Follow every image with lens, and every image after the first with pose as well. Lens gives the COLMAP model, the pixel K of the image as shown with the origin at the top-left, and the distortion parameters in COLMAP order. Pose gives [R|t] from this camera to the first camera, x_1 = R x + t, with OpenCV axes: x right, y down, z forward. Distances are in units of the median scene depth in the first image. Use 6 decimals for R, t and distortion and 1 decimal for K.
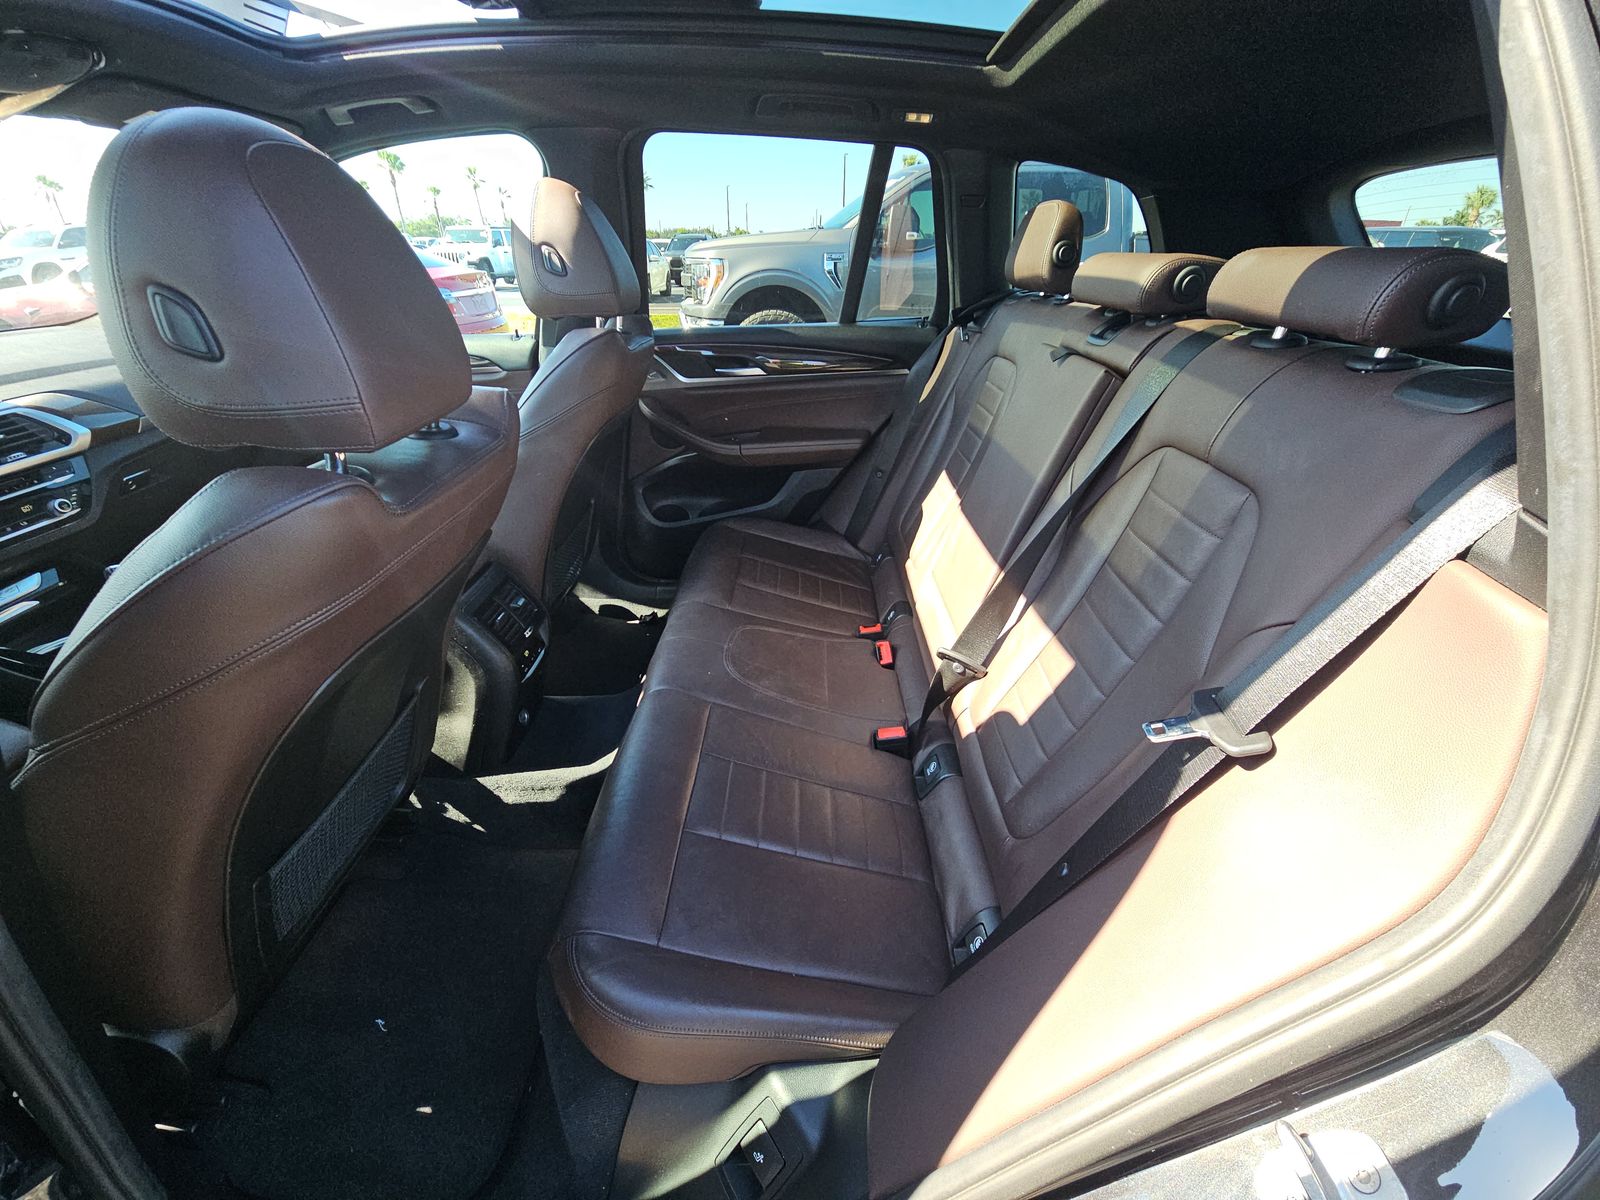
lens RADIAL K [[645.6, 0, 804.3], [0, 645.6, 599.4], [0, 0, 1]] dist [-0.001107, -0.000753]
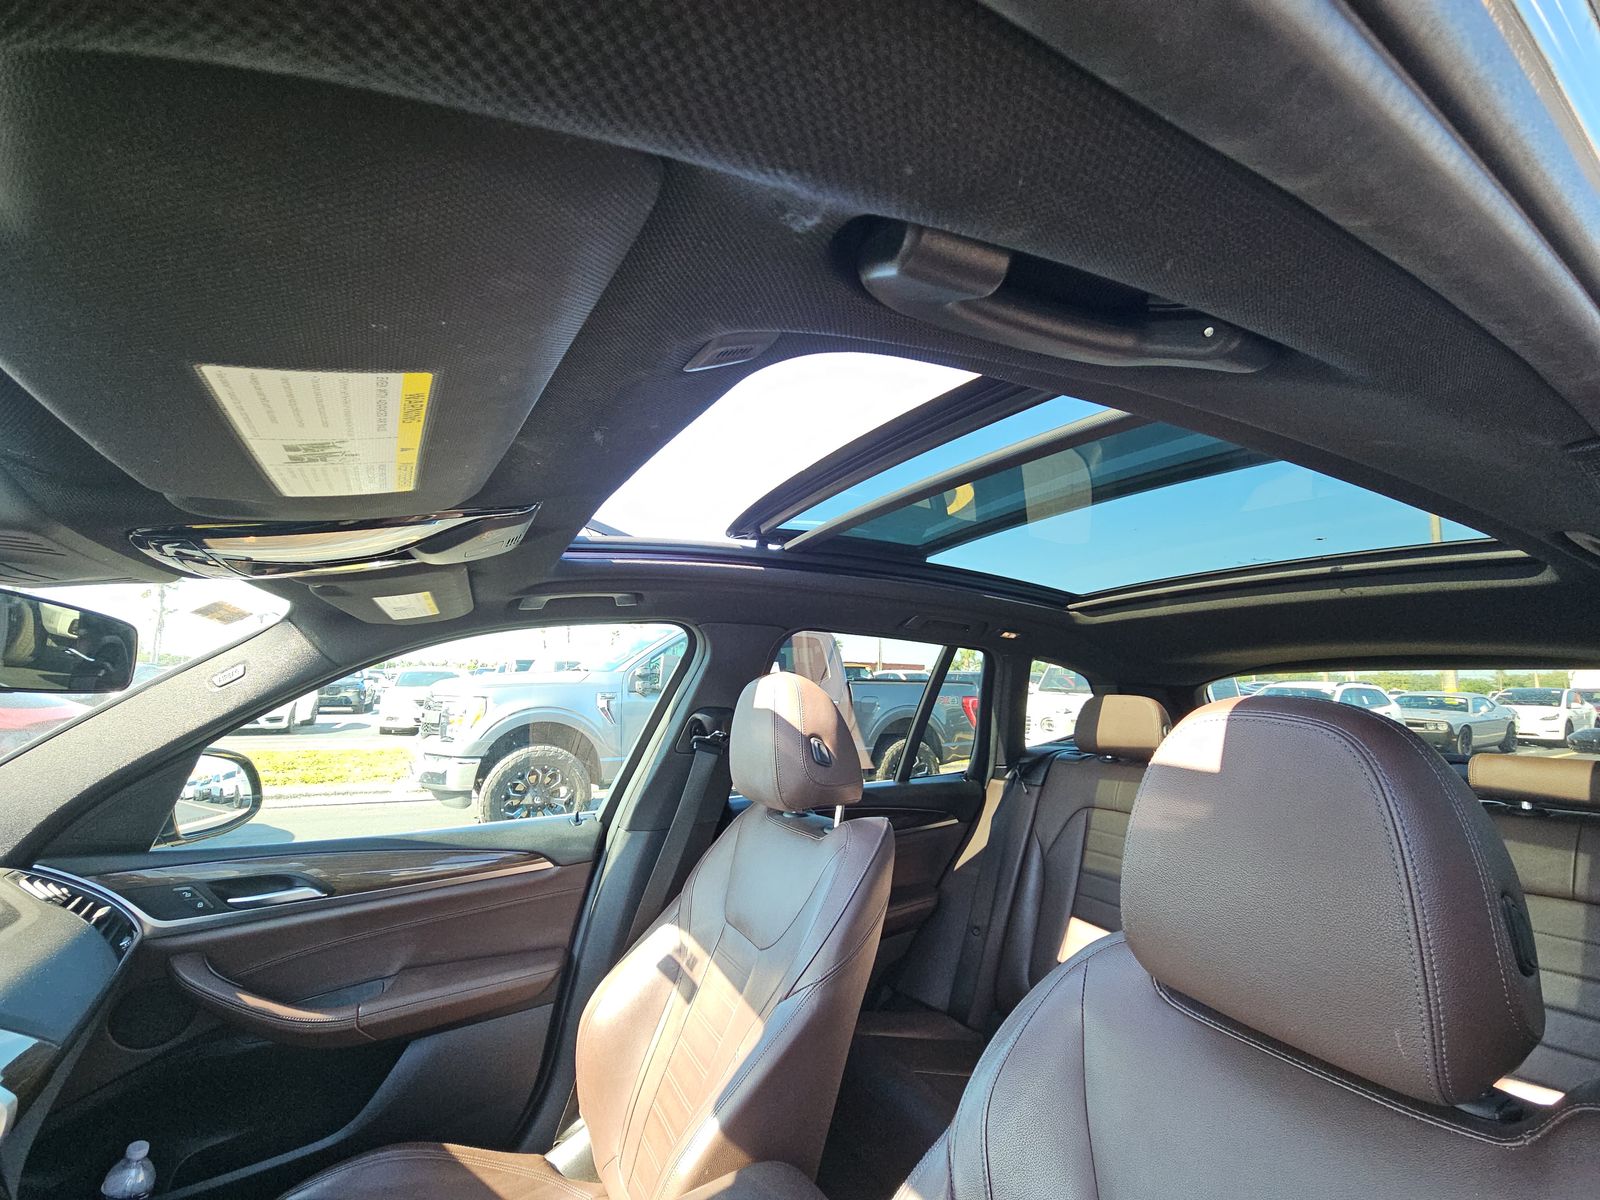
lens RADIAL K [[645.6, 0, 802.9], [0, 645.6, 604.4], [0, 0, 1]] dist [-0.001107, -0.000753]
pose [[0.878328, 0.069437, 0.472988, -0.600664], [0.214523, 0.826939, -0.519762, -0.152631], [-0.427223, 0.557988, 0.711428, 0.156233]]
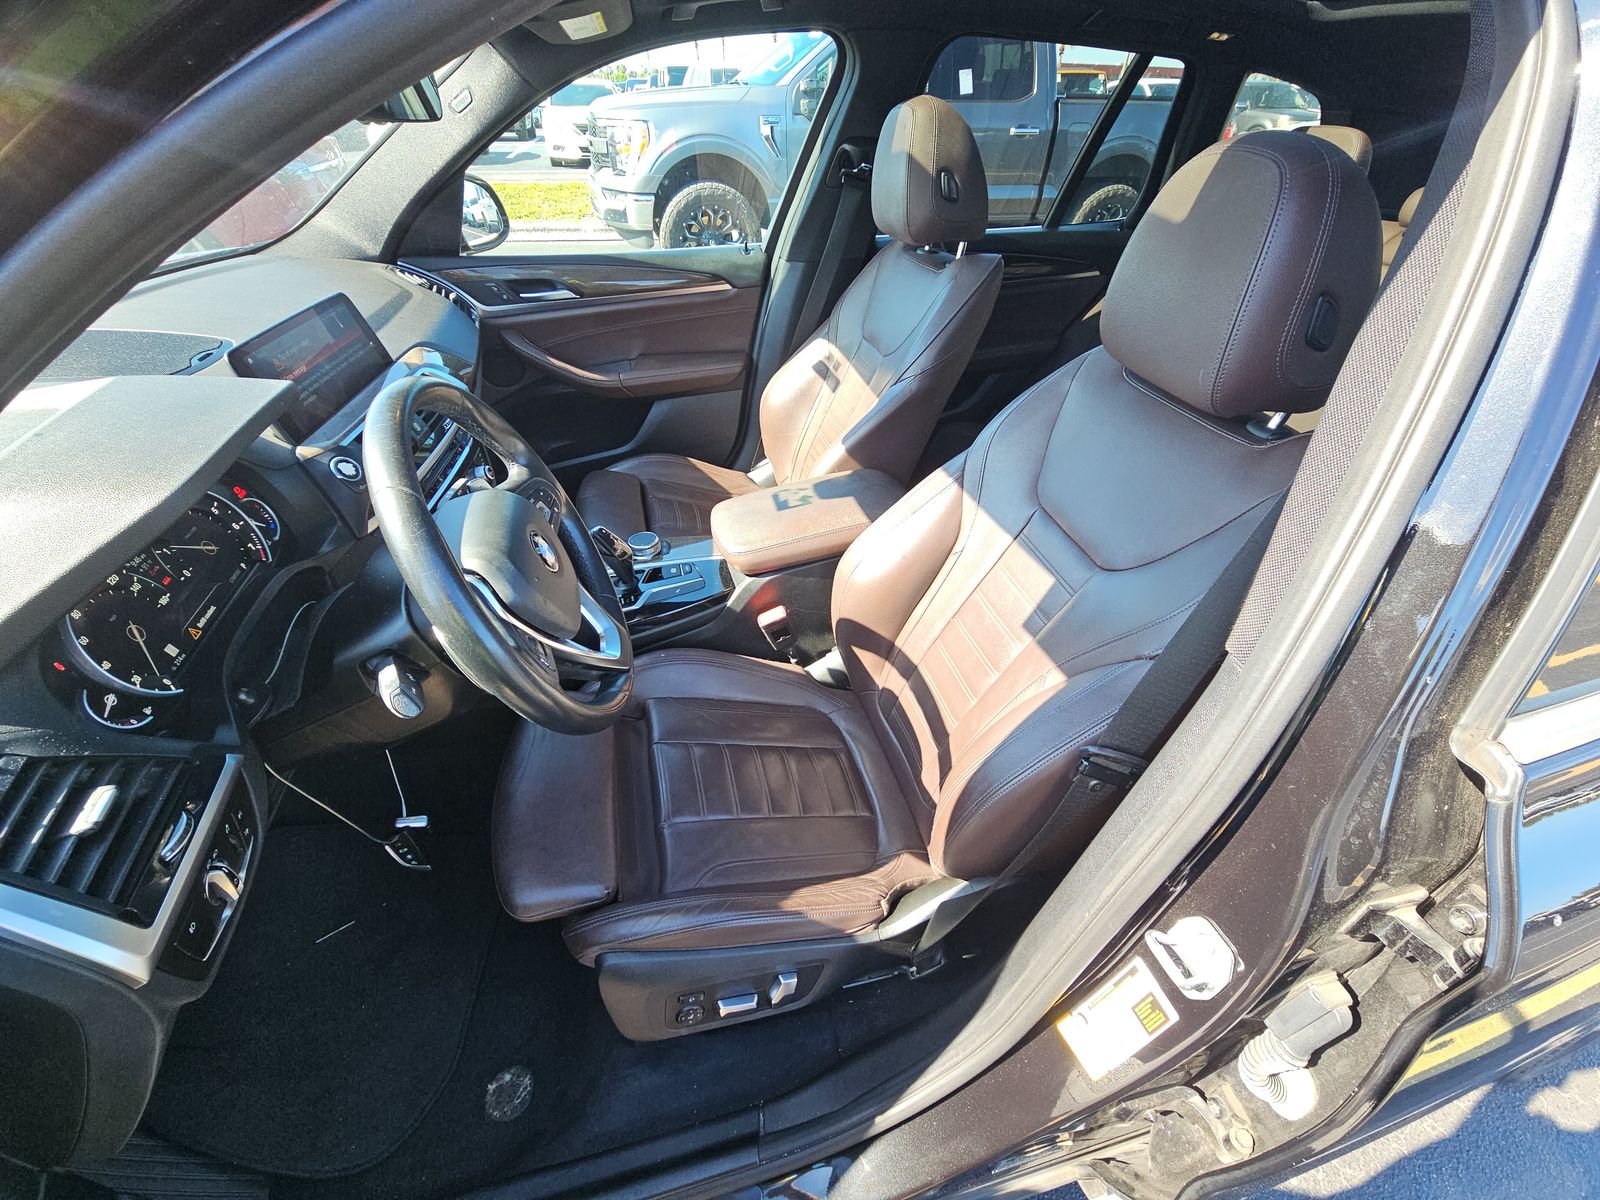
lens RADIAL K [[645.6, 0, 808.3], [0, 645.6, 594.4], [0, 0, 1]] dist [-0.001107, -0.000753]
pose [[0.968783, -0.141308, 0.203696, -0.627530], [0.105795, 0.978725, 0.175796, -0.064950], [-0.224203, -0.148759, 0.963122, -0.024703]]
